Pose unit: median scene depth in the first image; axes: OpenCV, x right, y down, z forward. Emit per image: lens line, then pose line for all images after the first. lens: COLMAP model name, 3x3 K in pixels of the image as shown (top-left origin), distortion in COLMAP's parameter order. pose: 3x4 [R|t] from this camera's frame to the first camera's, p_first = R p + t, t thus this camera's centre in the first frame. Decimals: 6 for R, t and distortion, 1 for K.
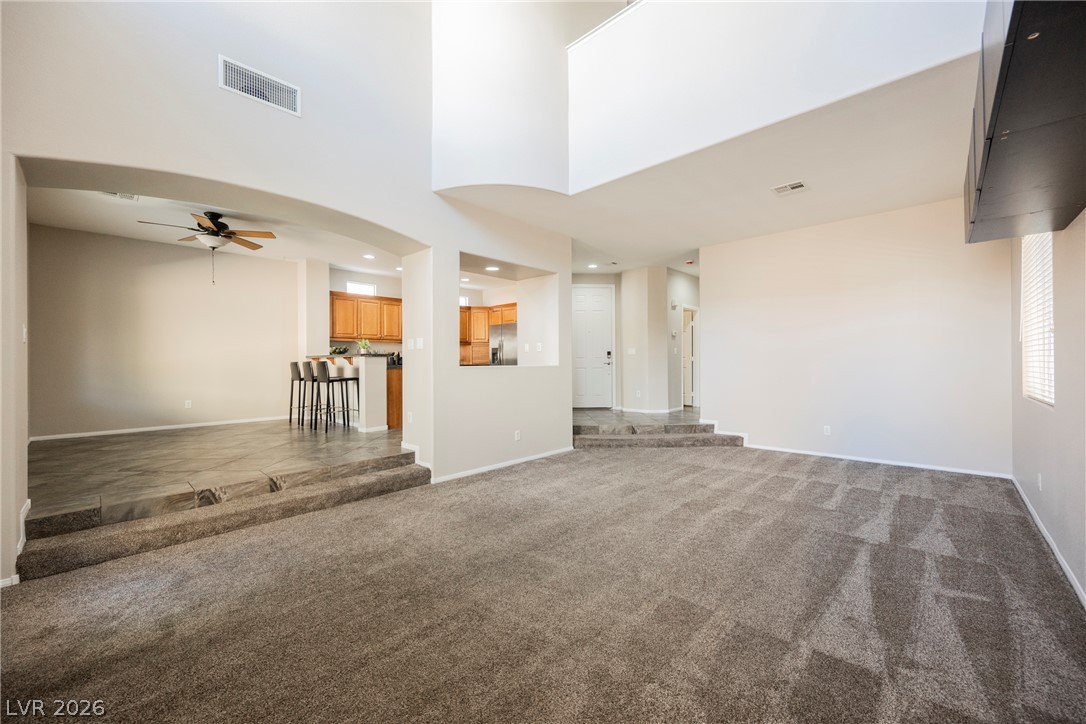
lens RADIAL K [[421.2, 0, 545.7], [0, 421.2, 359.3], [0, 0, 1]] dist [-0.000904, -0.000259]
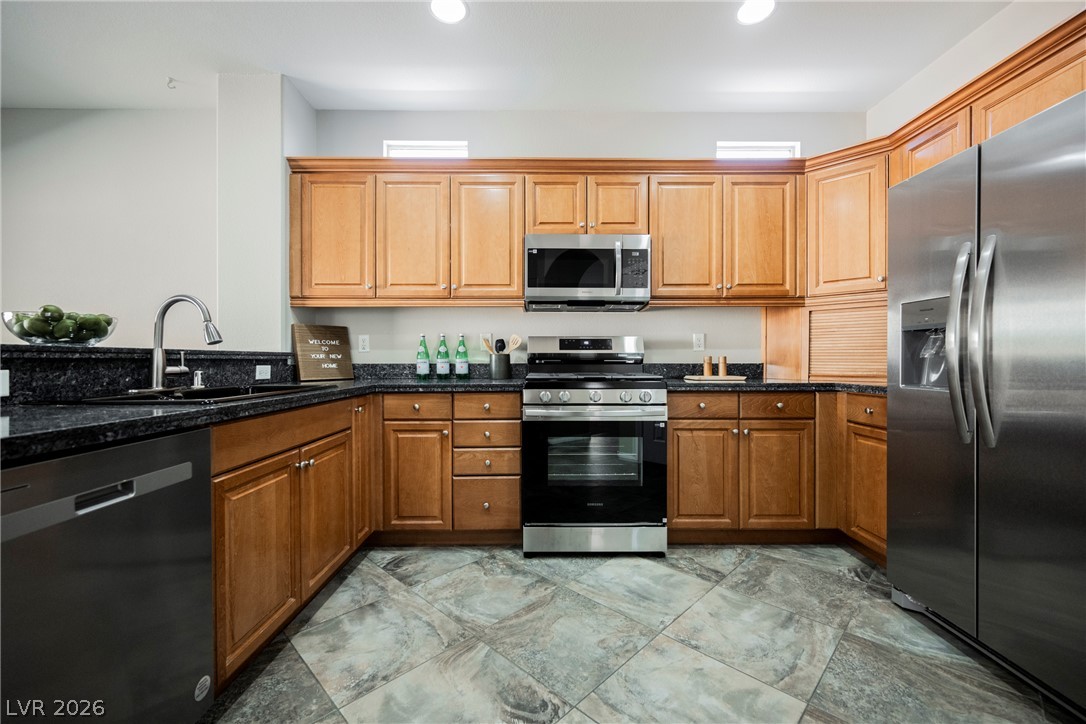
lens RADIAL K [[443.3, 0, 543.0], [0, 443.3, 362.0], [0, 0, 1]] dist [0.001272, -0.000072]
pose [[0.693087, 0.005527, -0.720832, -0.108237], [0.003831, 0.999928, 0.011350, -0.003033], [0.720843, -0.010629, 0.693016, 0.833180]]
